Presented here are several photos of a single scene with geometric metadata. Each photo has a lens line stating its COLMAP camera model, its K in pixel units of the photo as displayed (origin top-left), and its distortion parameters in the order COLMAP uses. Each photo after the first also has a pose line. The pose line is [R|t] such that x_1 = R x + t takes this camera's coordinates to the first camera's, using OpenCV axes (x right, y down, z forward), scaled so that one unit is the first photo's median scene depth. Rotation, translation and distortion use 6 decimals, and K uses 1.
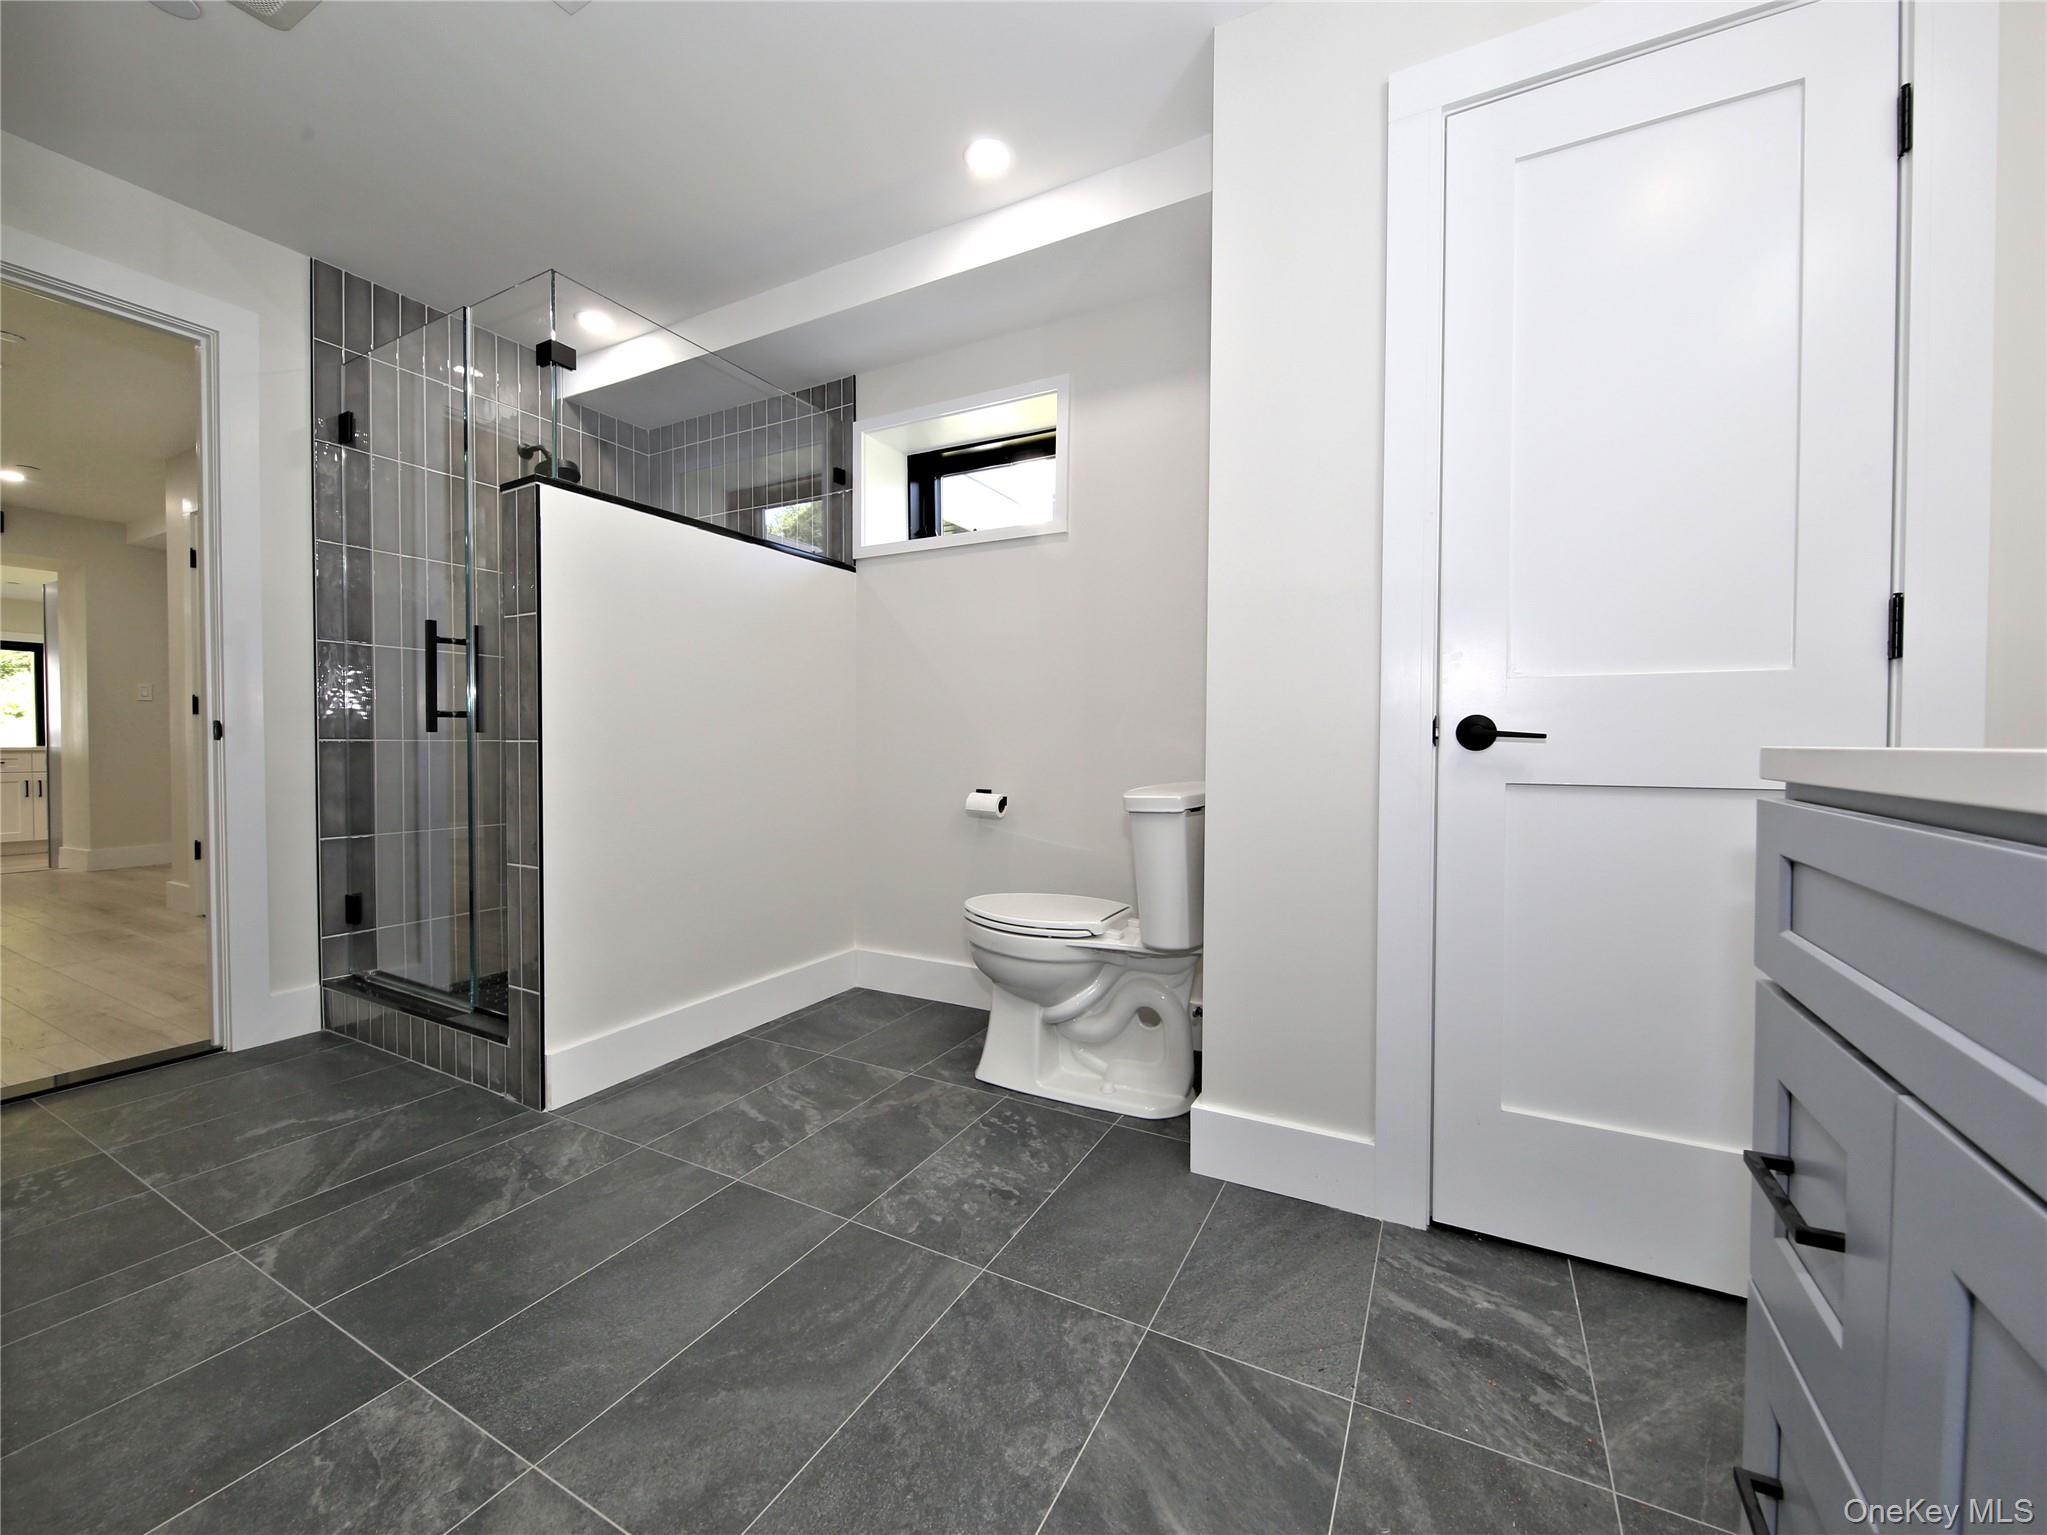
lens RADIAL K [[832.5, 0, 1016.5], [0, 832.5, 759.8], [0, 0, 1]] dist [-0.003394, -0.000764]
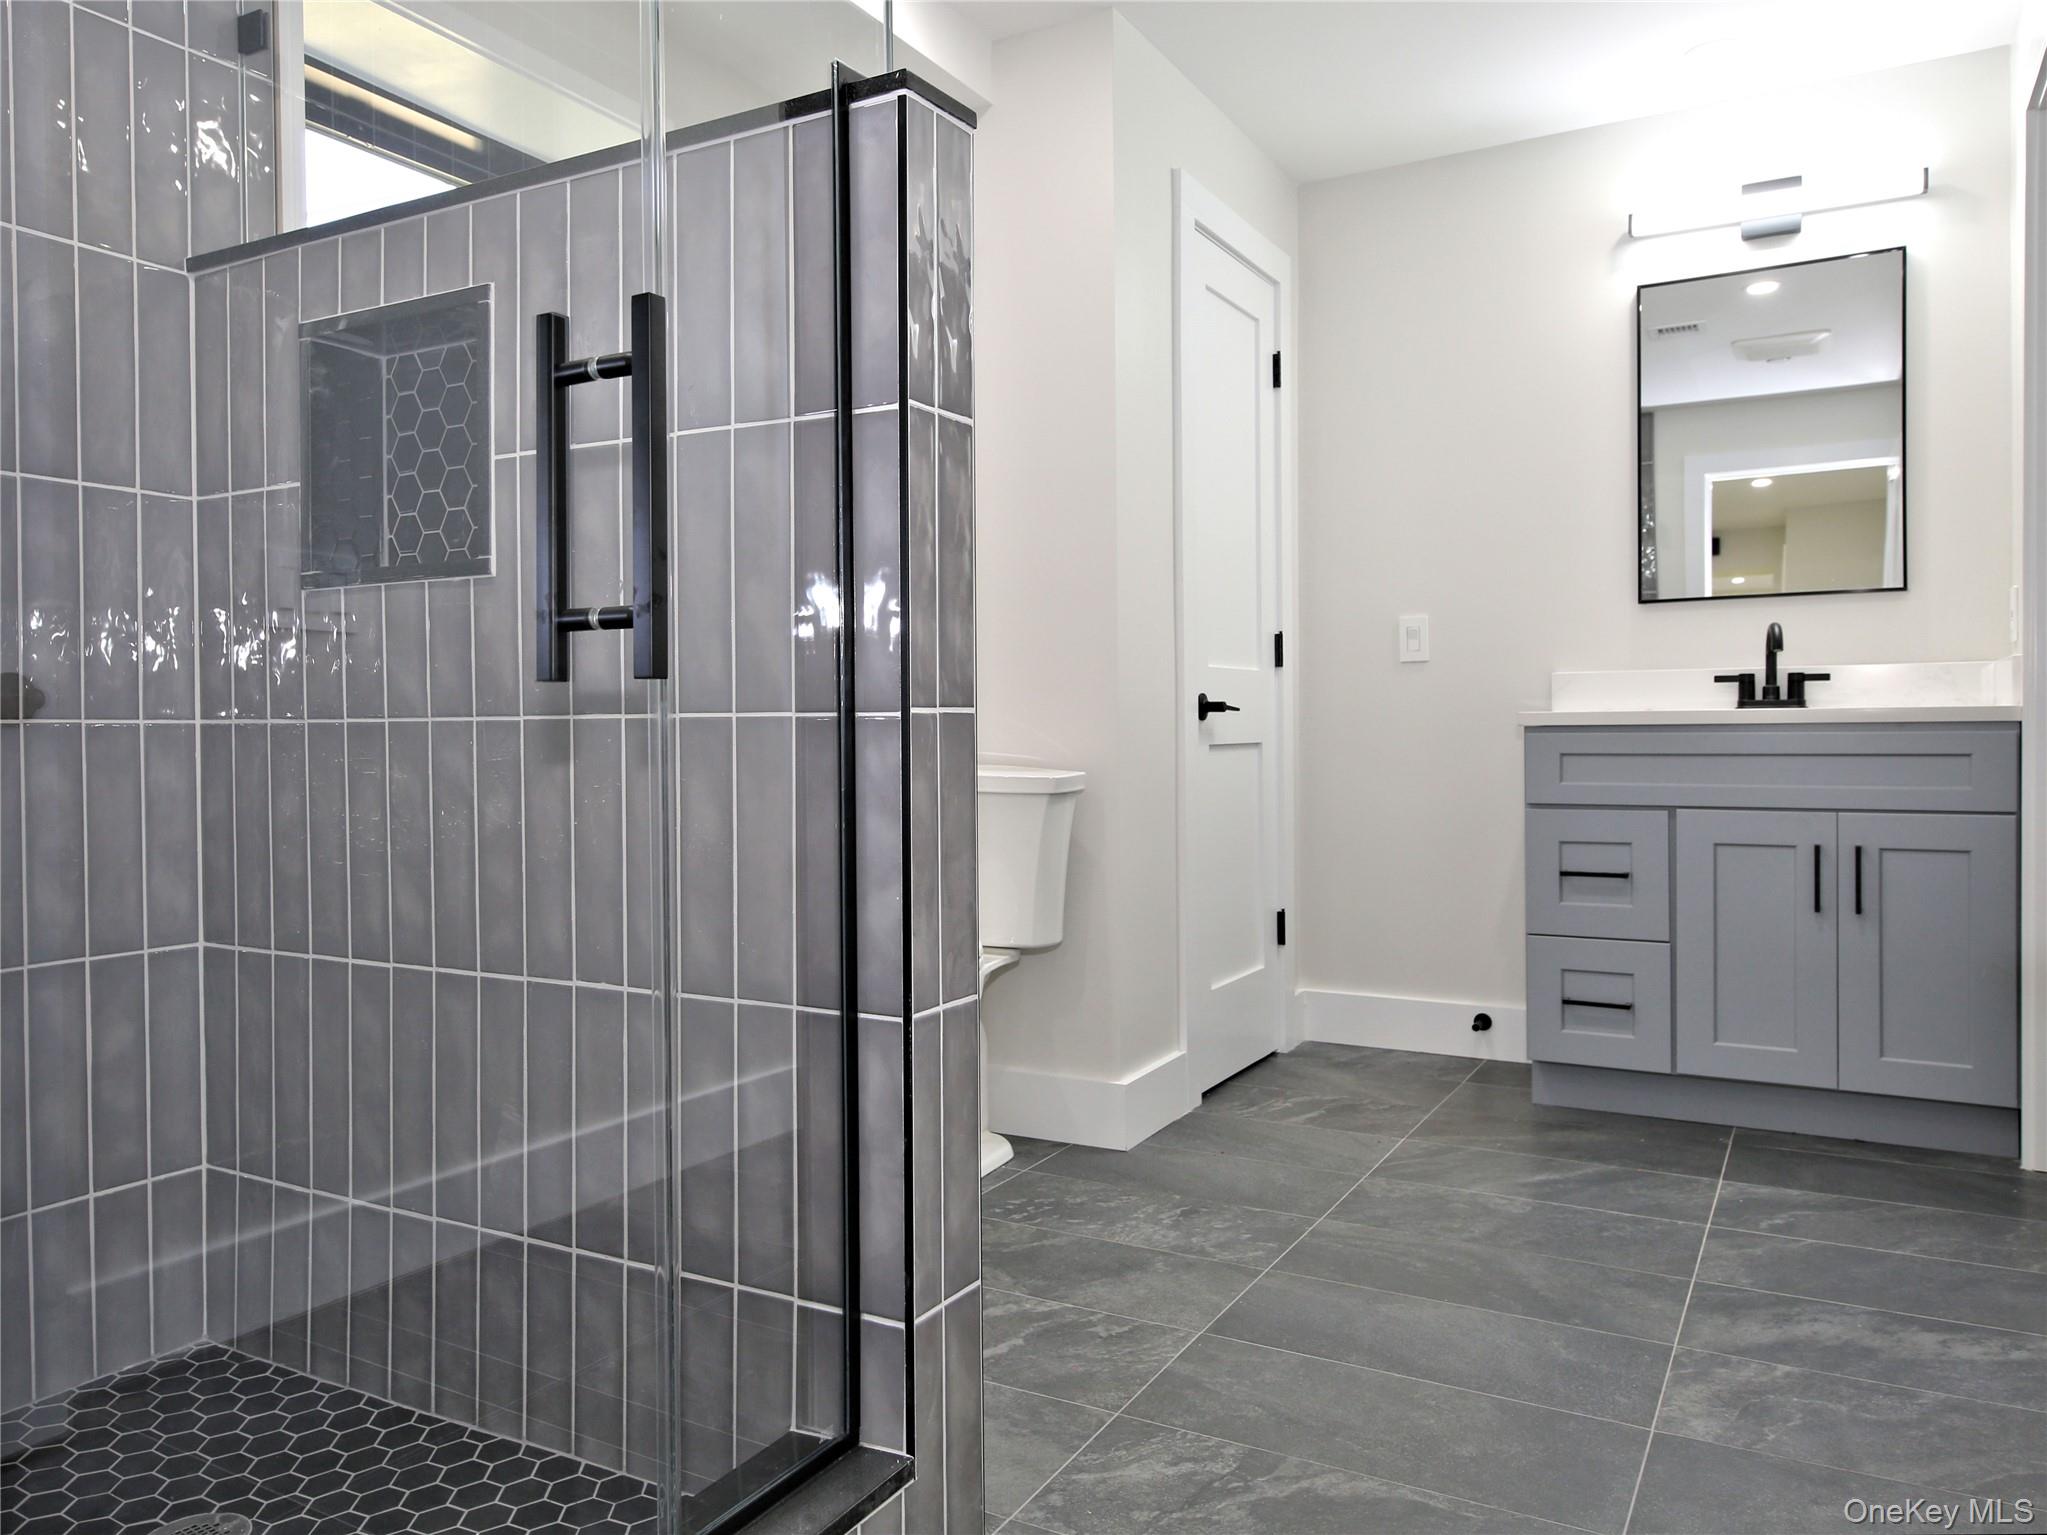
lens RADIAL K [[1486.2, 0, 1021.4], [0, 1486.2, 757.8], [0, 0, 1]] dist [0.013172, 0.007144]
pose [[0.012272, -0.025655, 0.999596, -1.622609], [0.041369, 0.998828, 0.025128, -0.020435], [-0.999069, 0.041043, 0.013319, 1.139857]]
